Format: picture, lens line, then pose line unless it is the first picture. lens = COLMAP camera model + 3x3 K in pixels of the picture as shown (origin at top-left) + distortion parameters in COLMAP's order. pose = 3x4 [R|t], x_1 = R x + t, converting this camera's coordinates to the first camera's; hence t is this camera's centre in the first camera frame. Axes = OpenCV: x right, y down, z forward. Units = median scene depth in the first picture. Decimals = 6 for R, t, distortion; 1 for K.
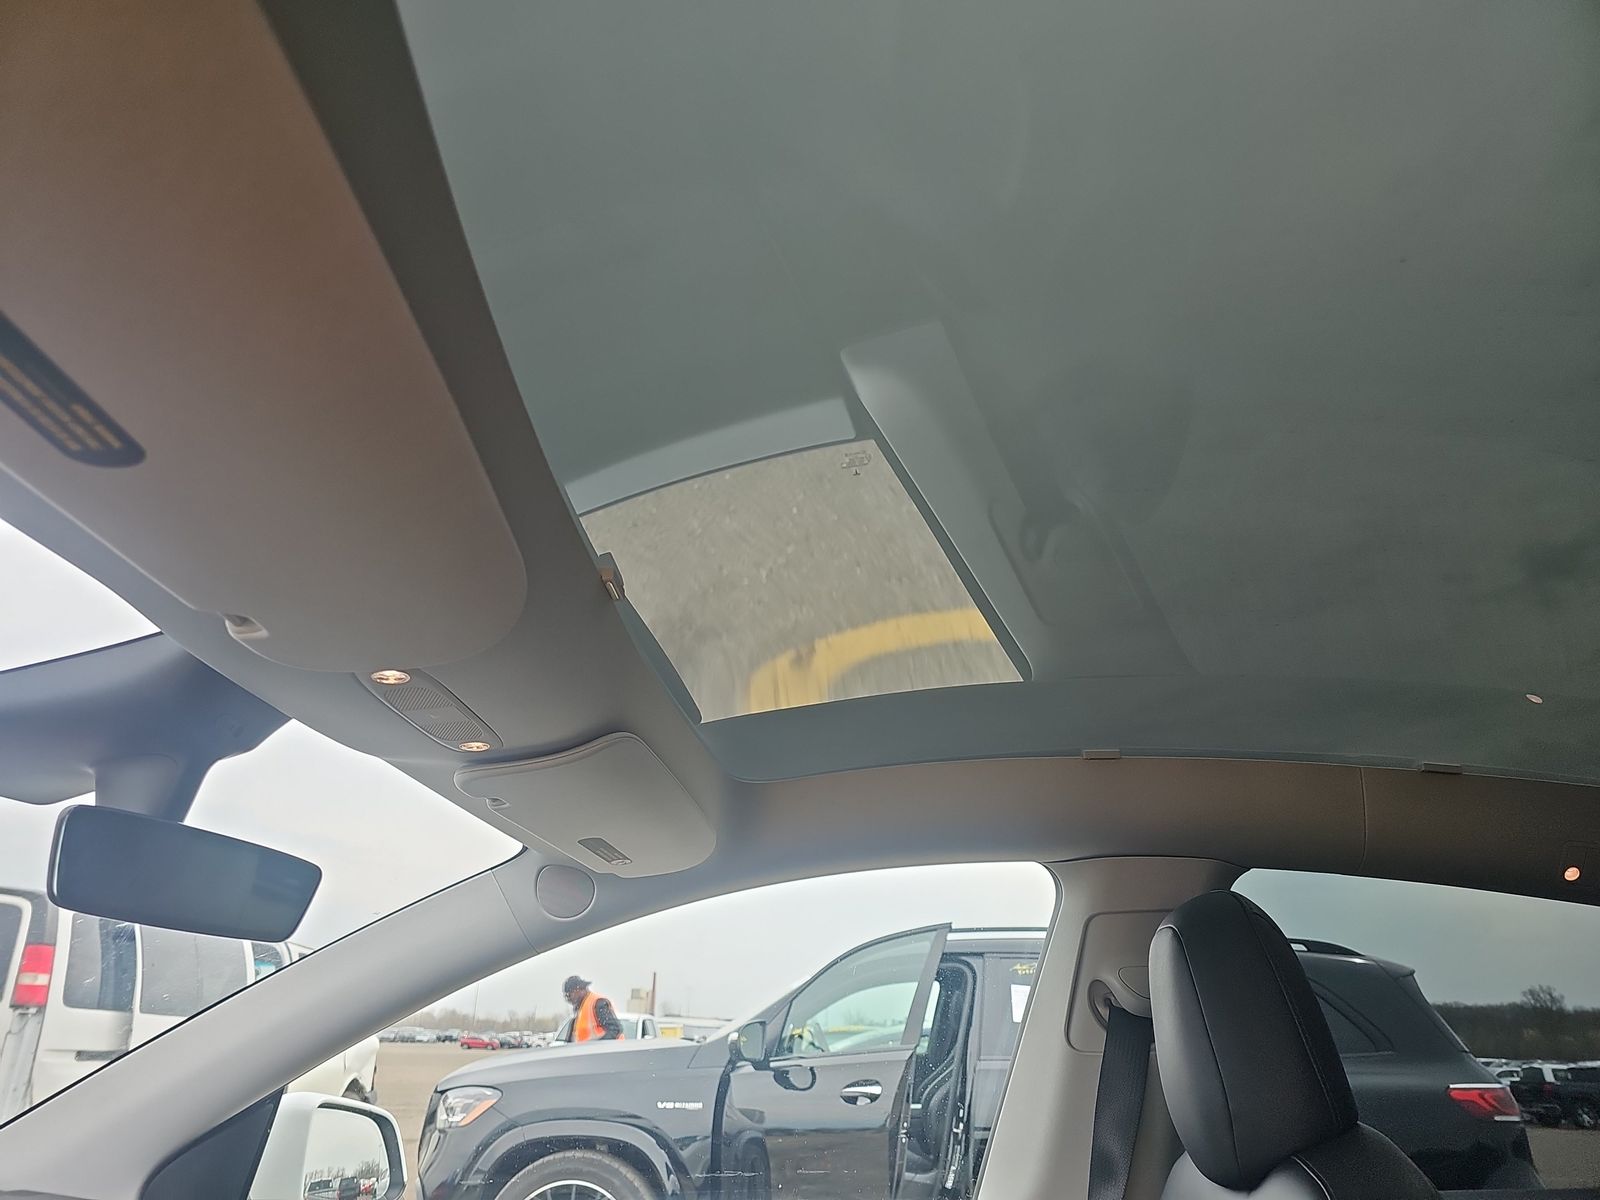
lens RADIAL K [[1067.3, 0, 788.8], [0, 1067.3, 589.5], [0, 0, 1]] dist [0.036810, -0.036195]
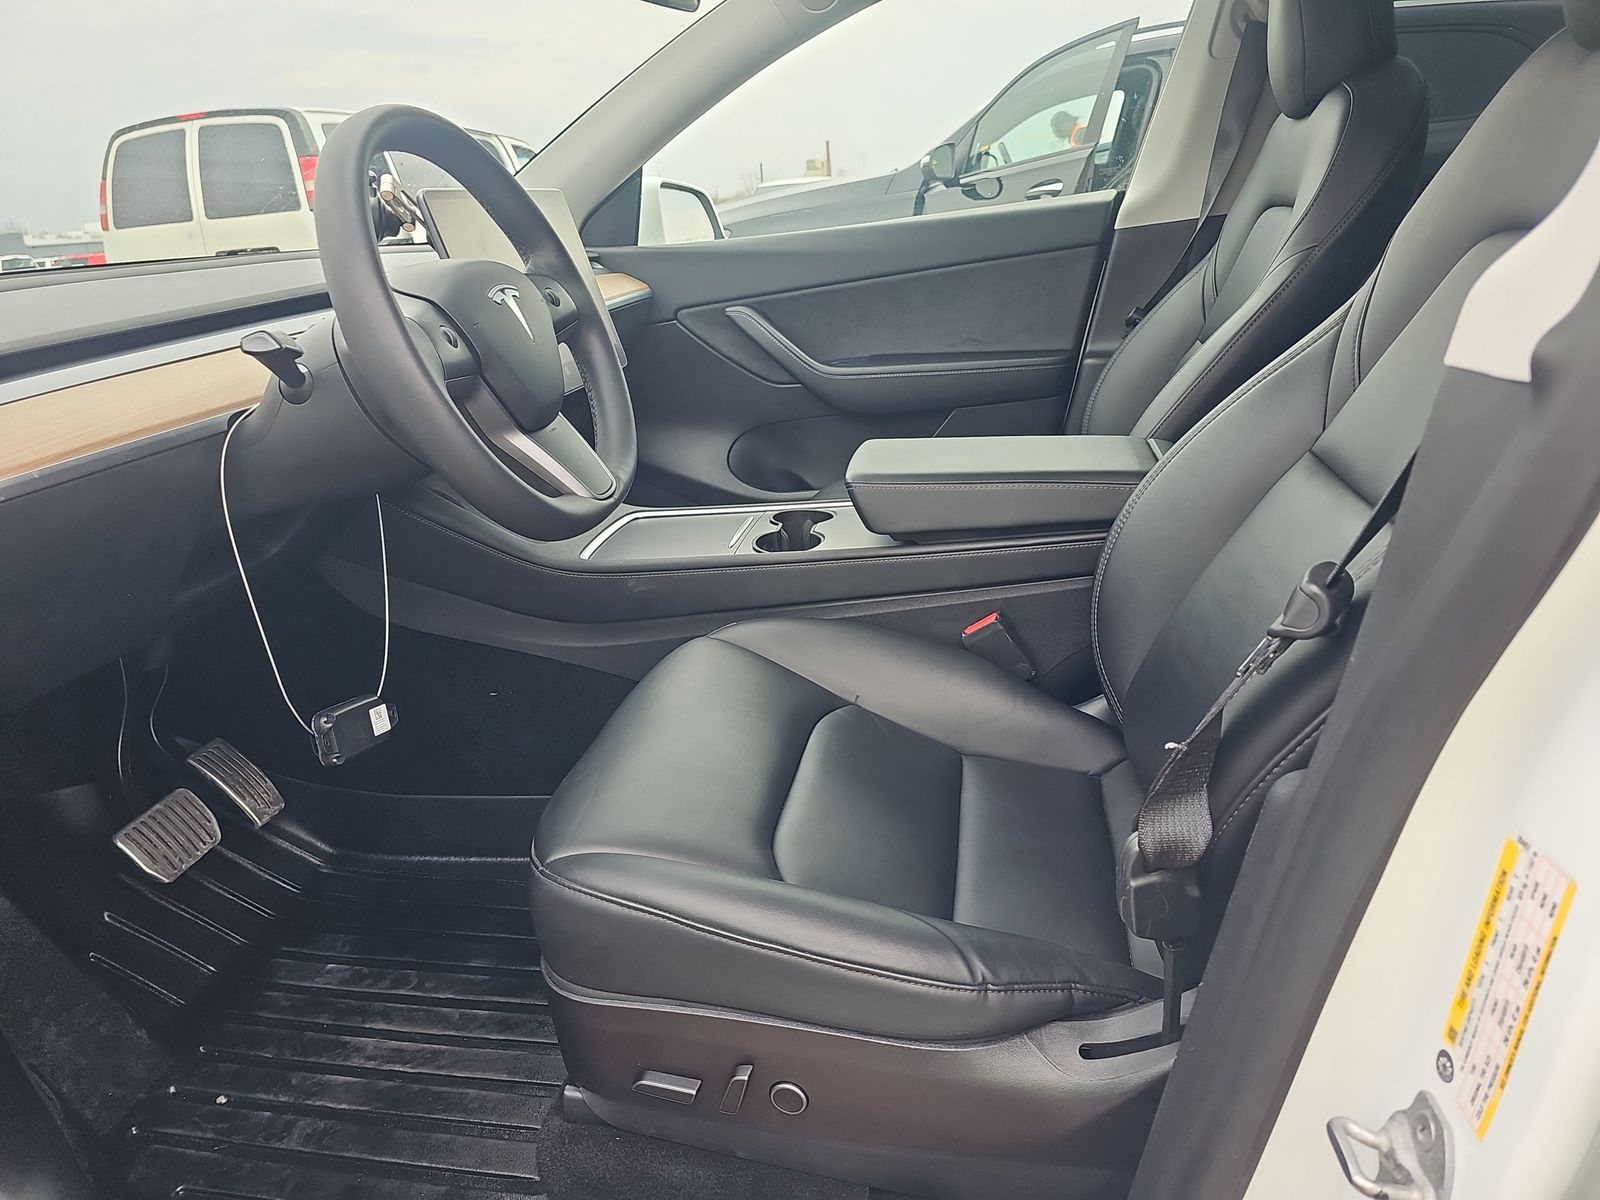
lens RADIAL K [[1067.3, 0, 788.8], [0, 1067.3, 589.5], [0, 0, 1]] dist [0.036810, -0.036195]
pose [[0.982883, -0.043467, -0.179030, -0.011222], [0.153052, 0.733567, 0.662159, -0.014209], [0.102548, -0.678225, 0.727664, -0.122996]]
